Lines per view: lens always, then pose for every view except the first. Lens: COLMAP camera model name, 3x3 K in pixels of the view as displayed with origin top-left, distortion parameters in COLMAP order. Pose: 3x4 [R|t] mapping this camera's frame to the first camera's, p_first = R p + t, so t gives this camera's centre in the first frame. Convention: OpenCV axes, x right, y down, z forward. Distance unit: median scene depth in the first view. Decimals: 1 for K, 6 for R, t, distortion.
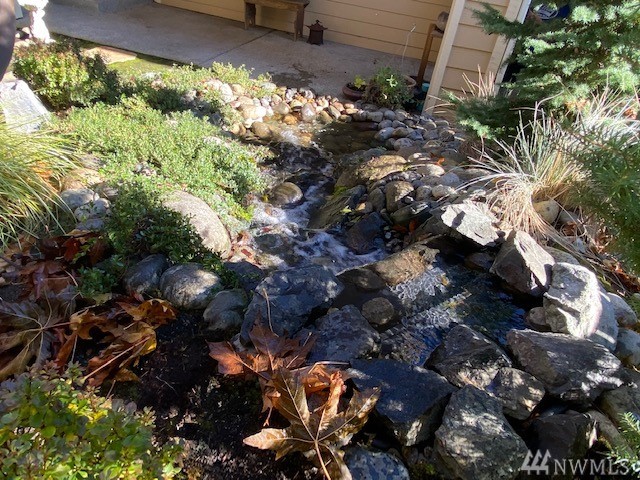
lens RADIAL K [[428.0, 0, 314.8], [0, 428.0, 242.6], [0, 0, 1]] dist [0.026792, -0.035188]
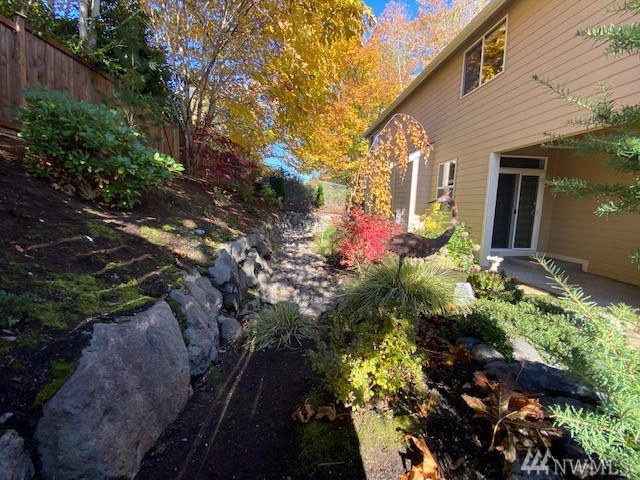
lens RADIAL K [[257.8, 0, 320.1], [0, 257.8, 240.9], [0, 0, 1]] dist [-0.002160, -0.011802]
pose [[0.403118, 0.002588, -0.915144, 0.159340], [-0.541091, 0.807151, -0.236066, 0.135254], [0.738049, 0.590339, 0.326777, -0.056755]]
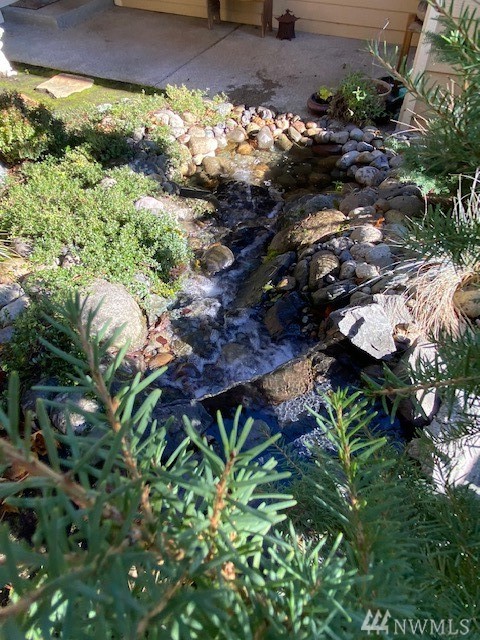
lens RADIAL K [[428.0, 0, 237.4], [0, 428.0, 326.1], [0, 0, 1]] dist [0.026792, -0.035188]
pose [[0.984477, 0.000935, -0.175514, 0.117675], [0.034160, 0.979843, 0.196825, -0.121490], [0.172160, -0.199765, 0.964601, 0.023711]]
